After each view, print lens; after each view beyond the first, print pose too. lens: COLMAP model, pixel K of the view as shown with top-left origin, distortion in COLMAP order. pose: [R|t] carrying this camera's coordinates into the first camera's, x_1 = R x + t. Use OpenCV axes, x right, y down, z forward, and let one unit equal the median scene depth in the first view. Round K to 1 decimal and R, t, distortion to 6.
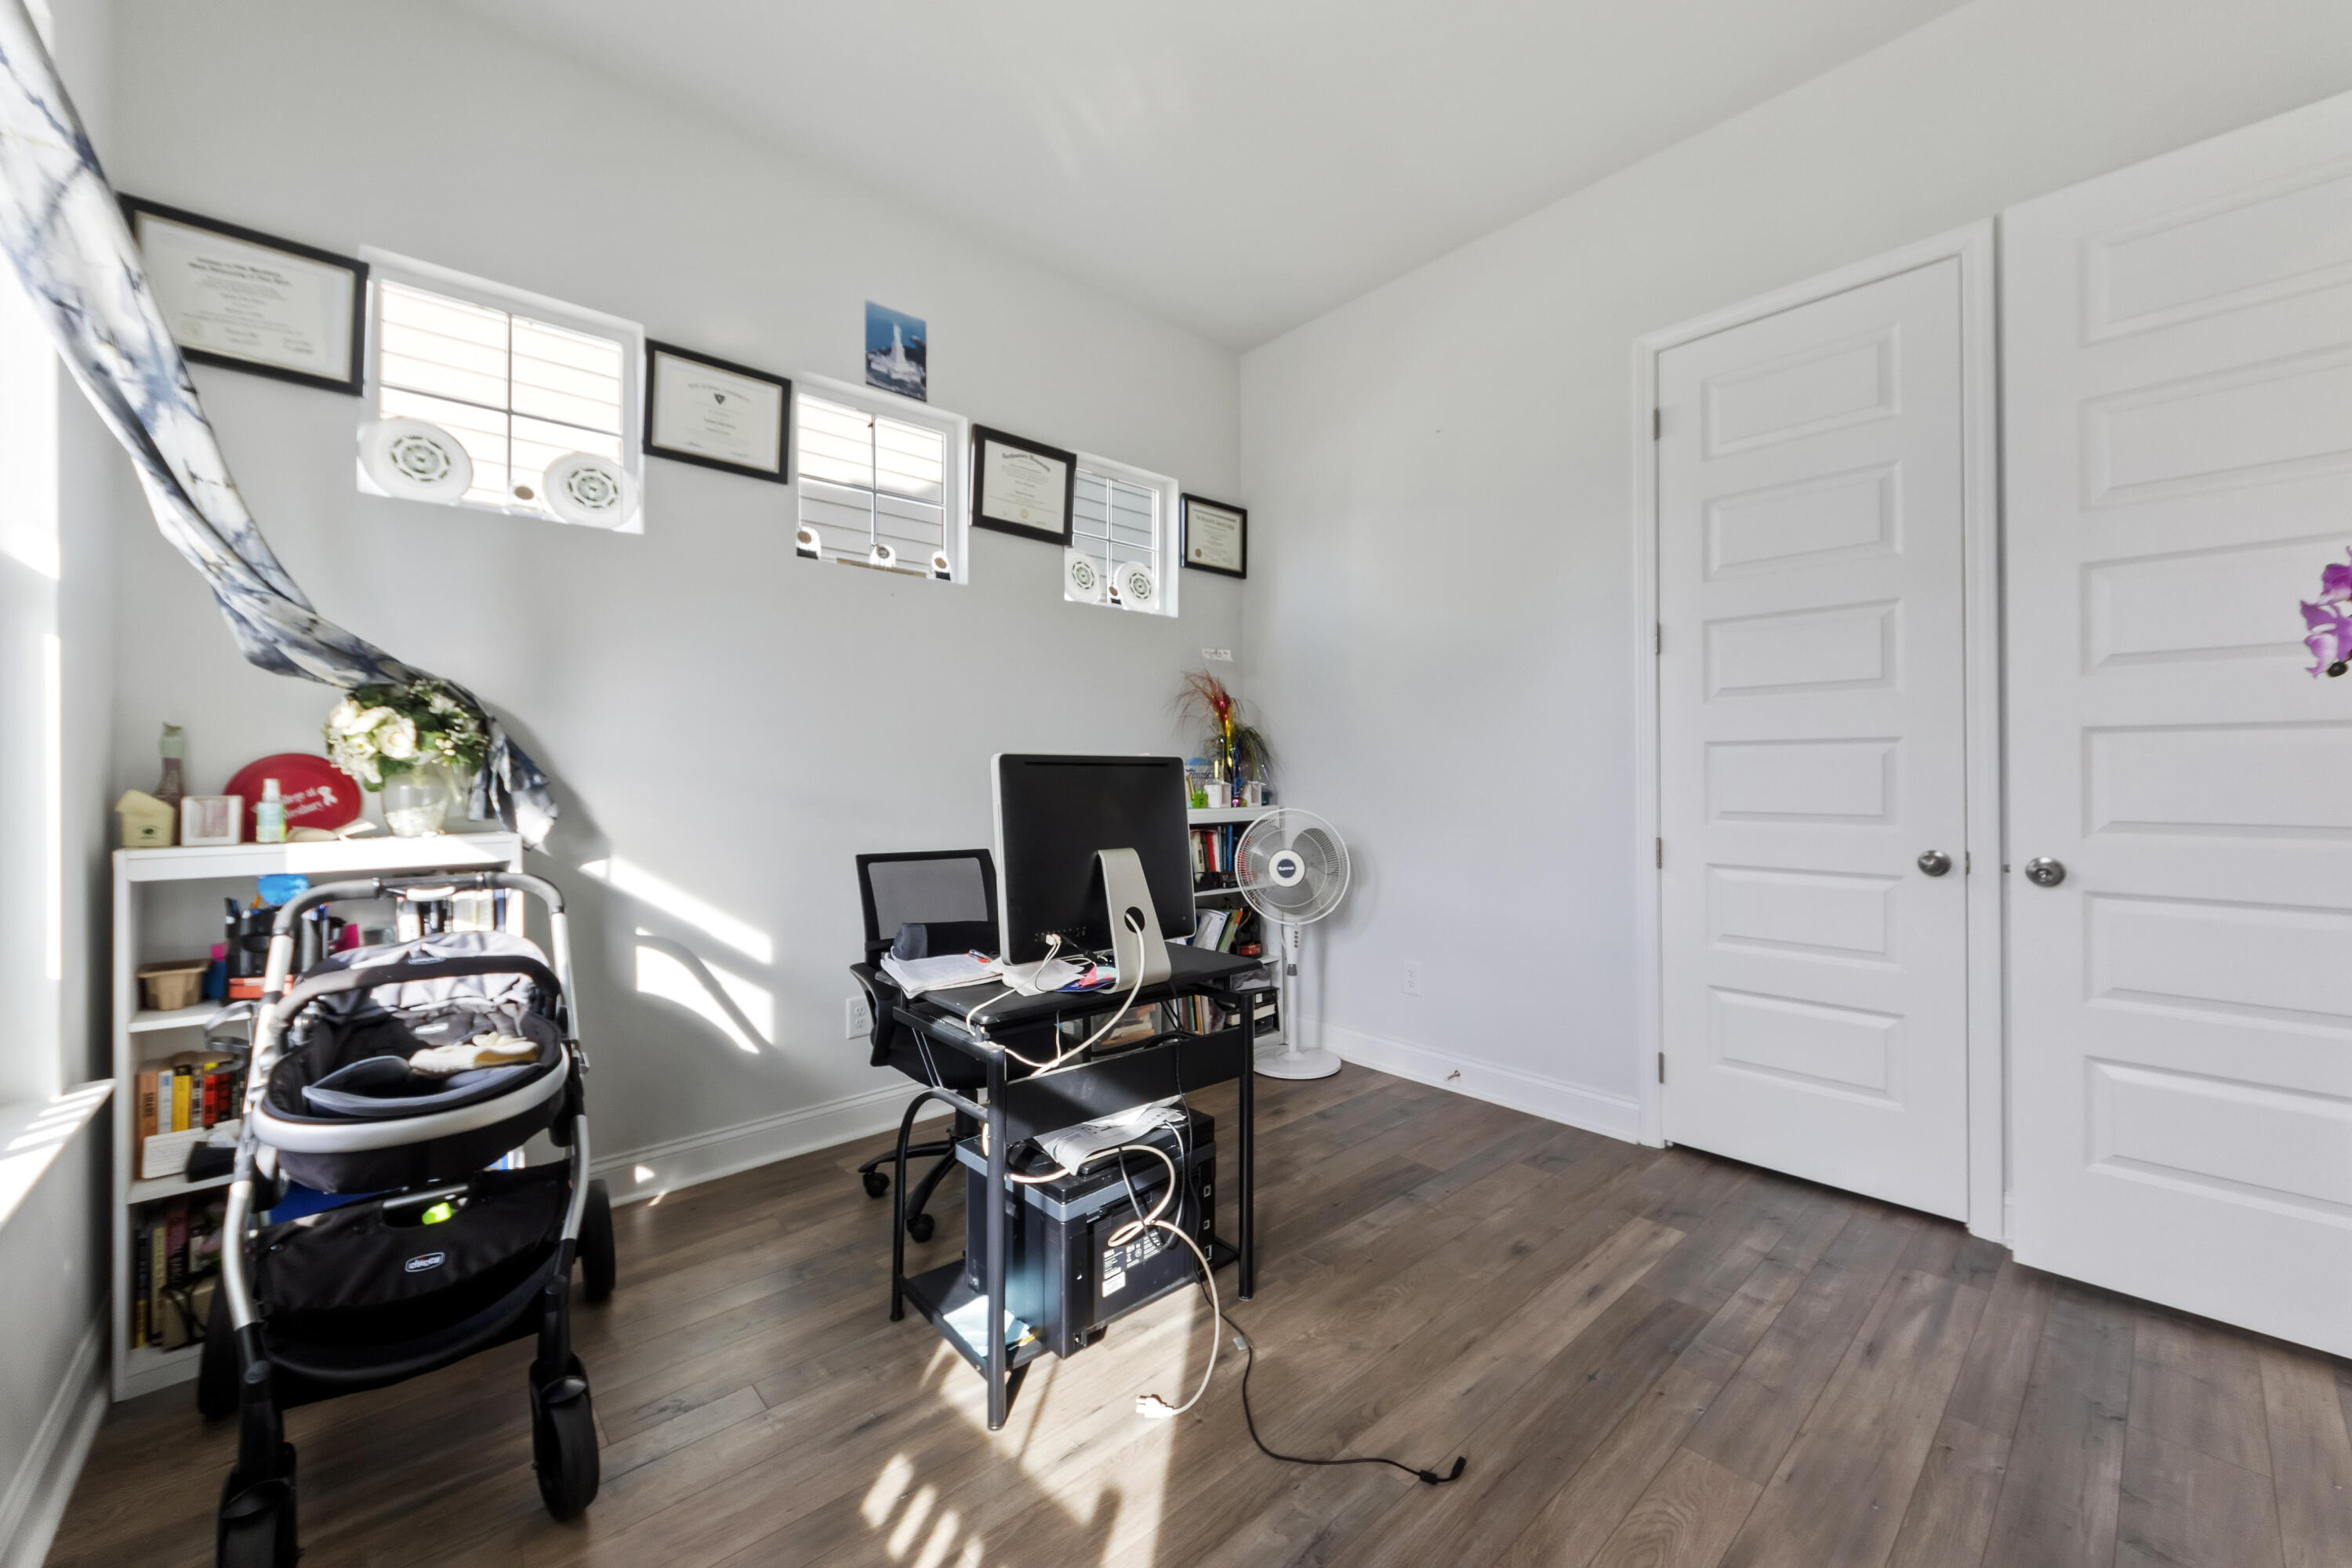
lens RADIAL K [[897.1, 0, 1176.5], [0, 897.1, 763.0], [0, 0, 1]] dist [0.028323, 0.000035]
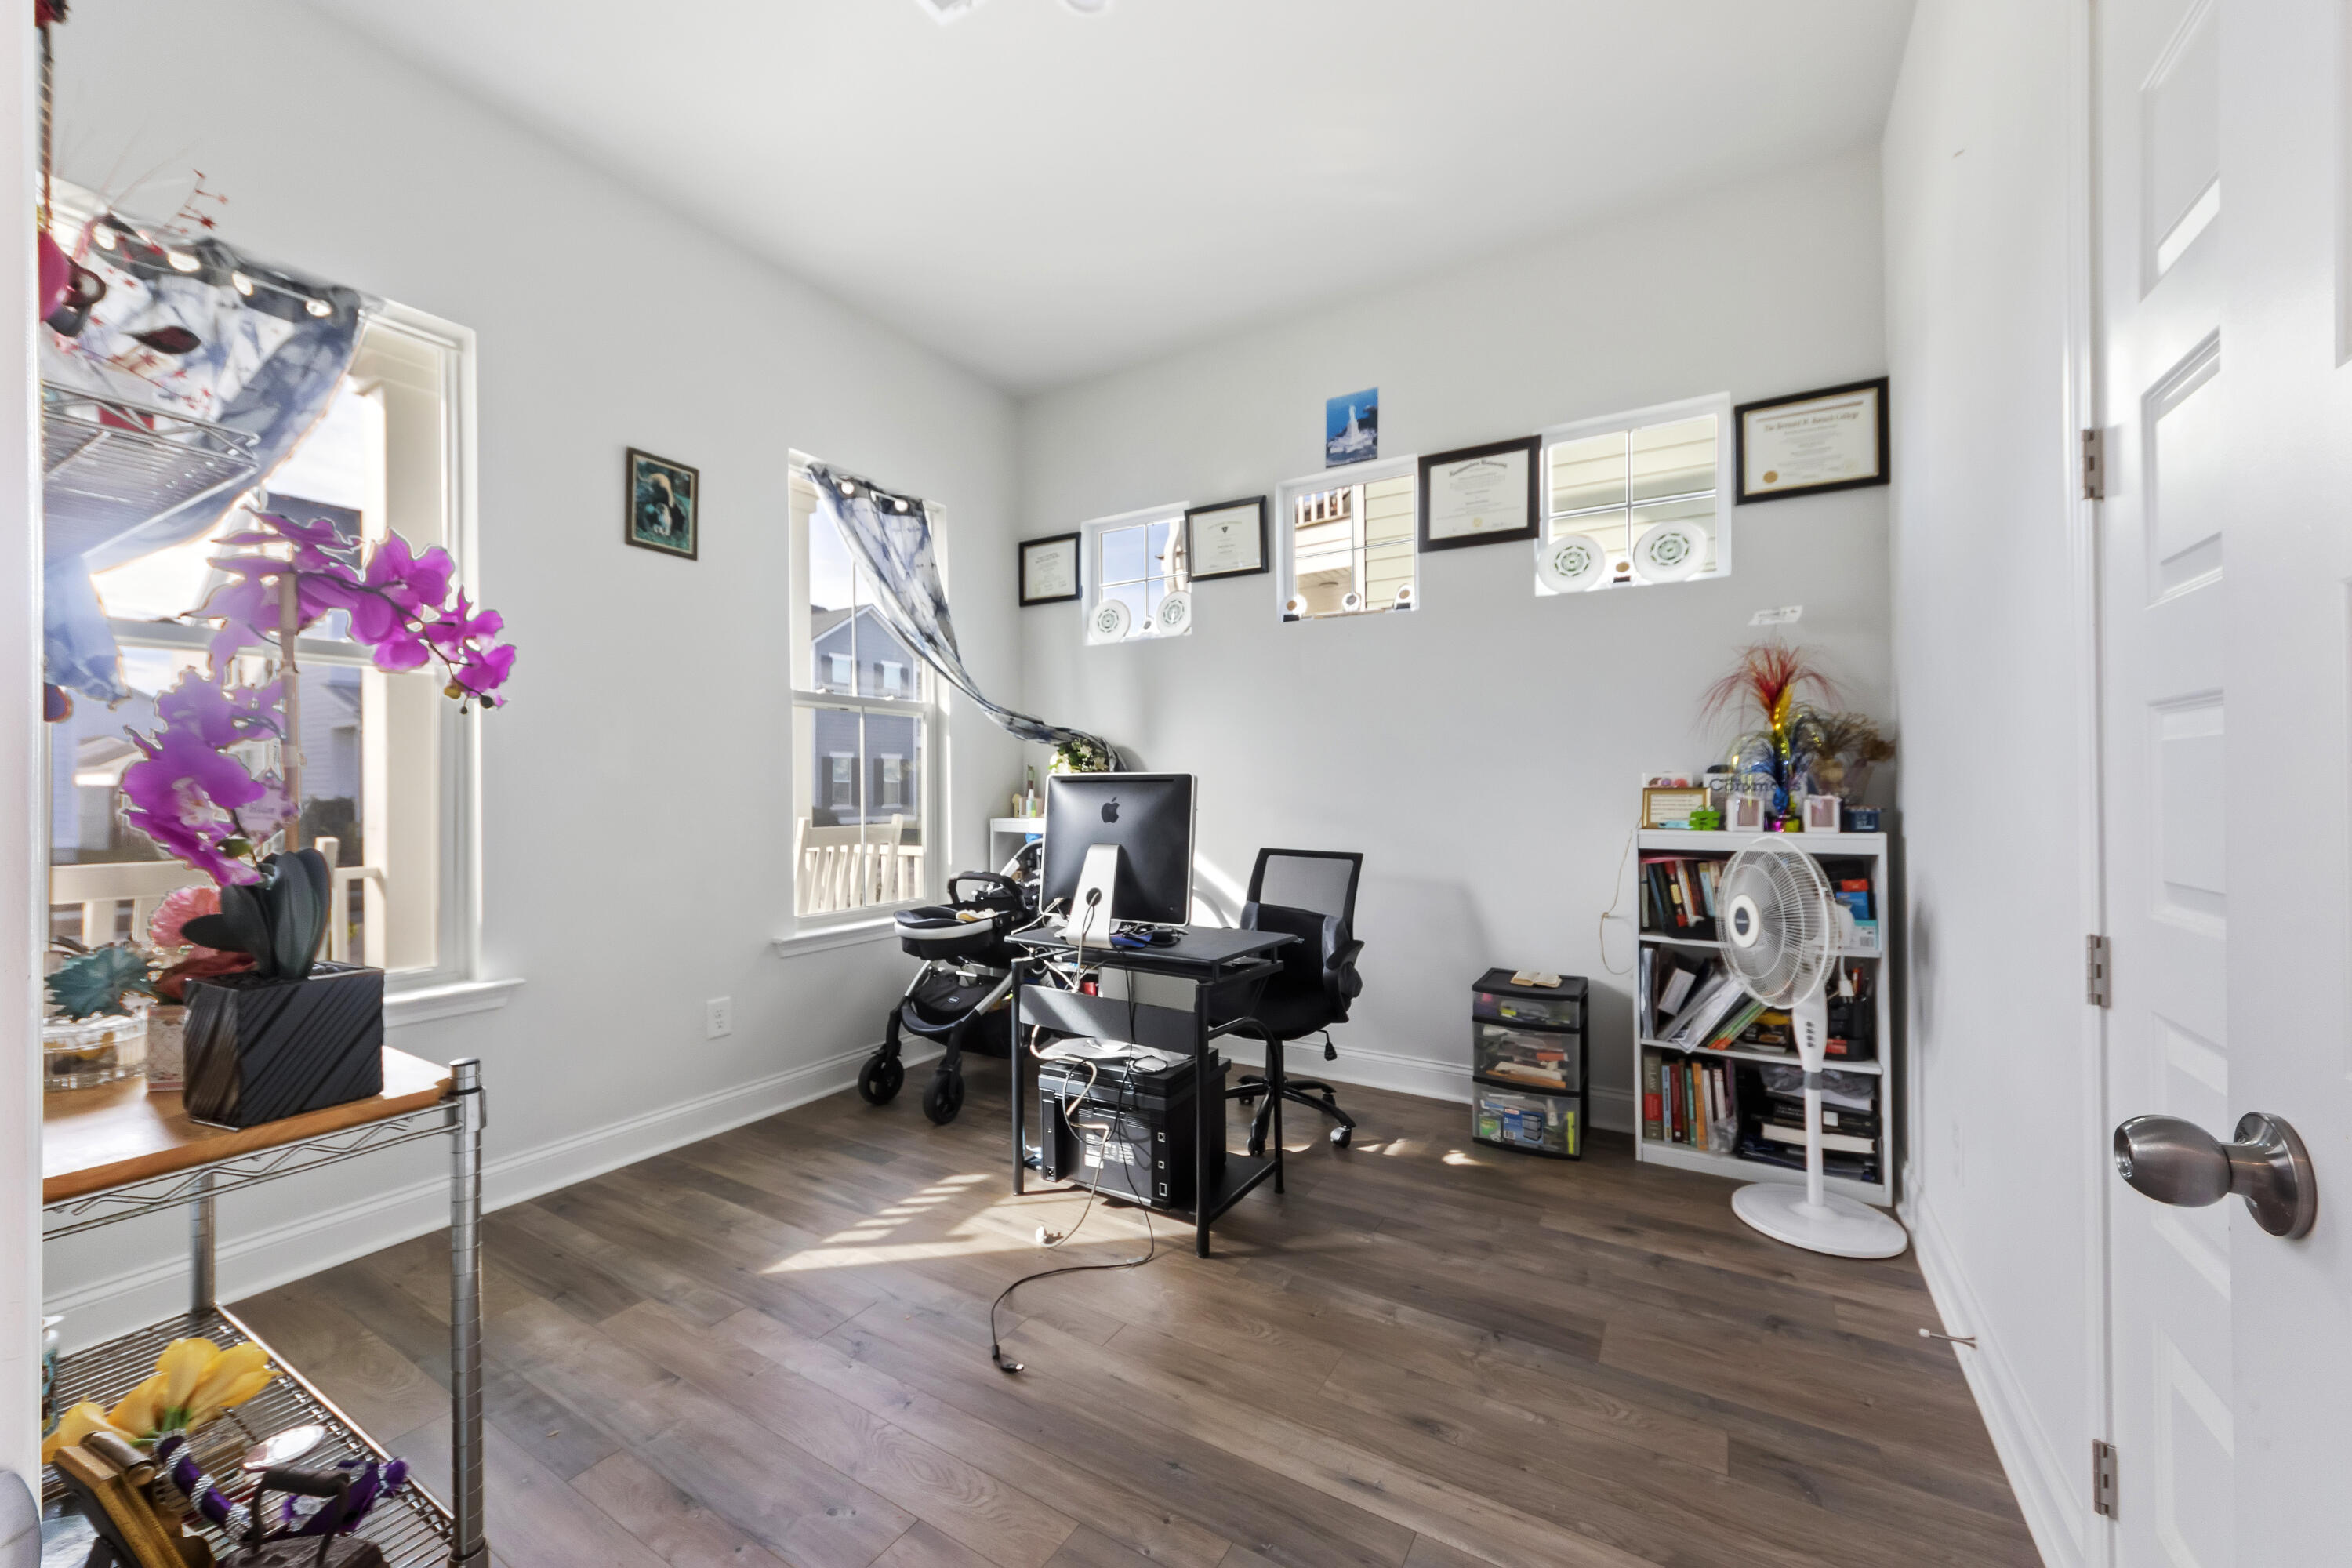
lens RADIAL K [[904.9, 0, 1188.1], [0, 904.9, 782.3], [0, 0, 1]] dist [0.001558, 0.000263]
pose [[0.299146, -0.005159, -0.954193, 0.750011], [0.015784, 0.999875, -0.000457, 0.004390], [0.954077, -0.014925, 0.299190, 0.435591]]
